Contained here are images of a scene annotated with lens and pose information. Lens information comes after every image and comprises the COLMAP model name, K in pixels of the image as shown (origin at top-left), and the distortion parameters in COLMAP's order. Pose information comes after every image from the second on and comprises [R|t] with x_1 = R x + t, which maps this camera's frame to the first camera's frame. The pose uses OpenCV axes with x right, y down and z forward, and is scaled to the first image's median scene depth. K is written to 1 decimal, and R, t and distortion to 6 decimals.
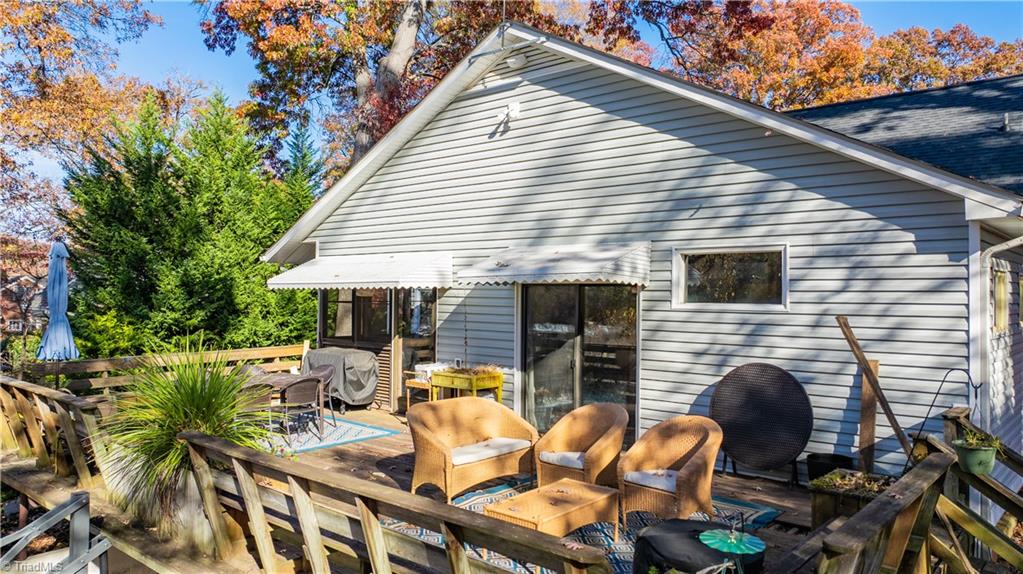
lens RADIAL K [[723.7, 0, 511.5], [0, 723.7, 287.0], [0, 0, 1]] dist [-0.010188, -0.000449]
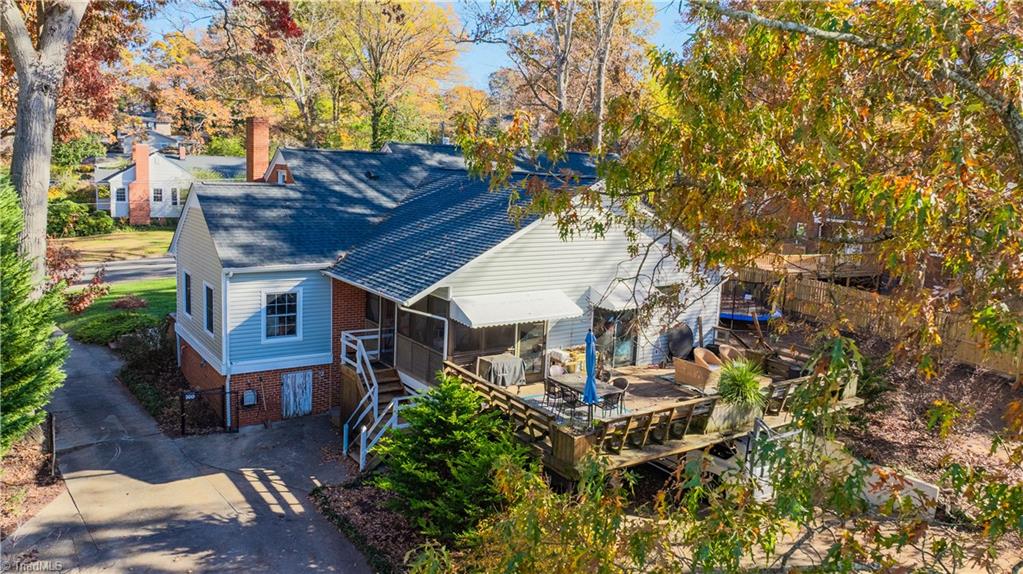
lens RADIAL K [[758.8, 0, 503.5], [0, 758.8, 281.0], [0, 0, 1]] dist [0.000839, -0.001189]
pose [[0.255463, -0.144585, 0.955946, -2.361130], [-0.044247, 0.985970, 0.160951, -0.451567], [-0.965806, -0.083415, 0.245482, 0.800950]]
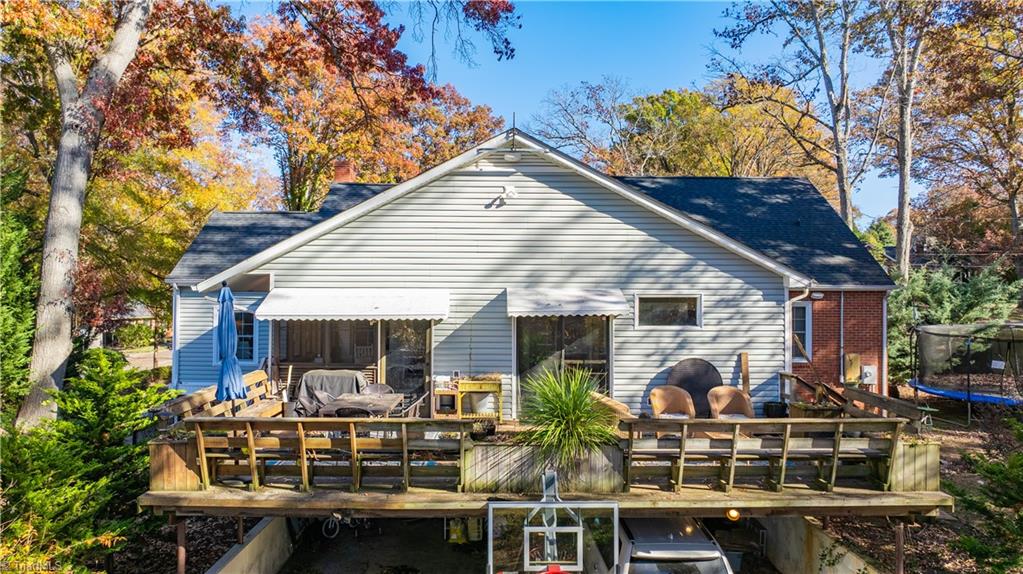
lens RADIAL K [[723.7, 0, 511.5], [0, 723.7, 287.0], [0, 0, 1]] dist [-0.010188, -0.000449]
pose [[0.748578, 0.004662, 0.663031, -1.043723], [-0.002093, 0.999987, -0.004669, -0.056992], [-0.663044, 0.002107, 0.748578, -0.068391]]
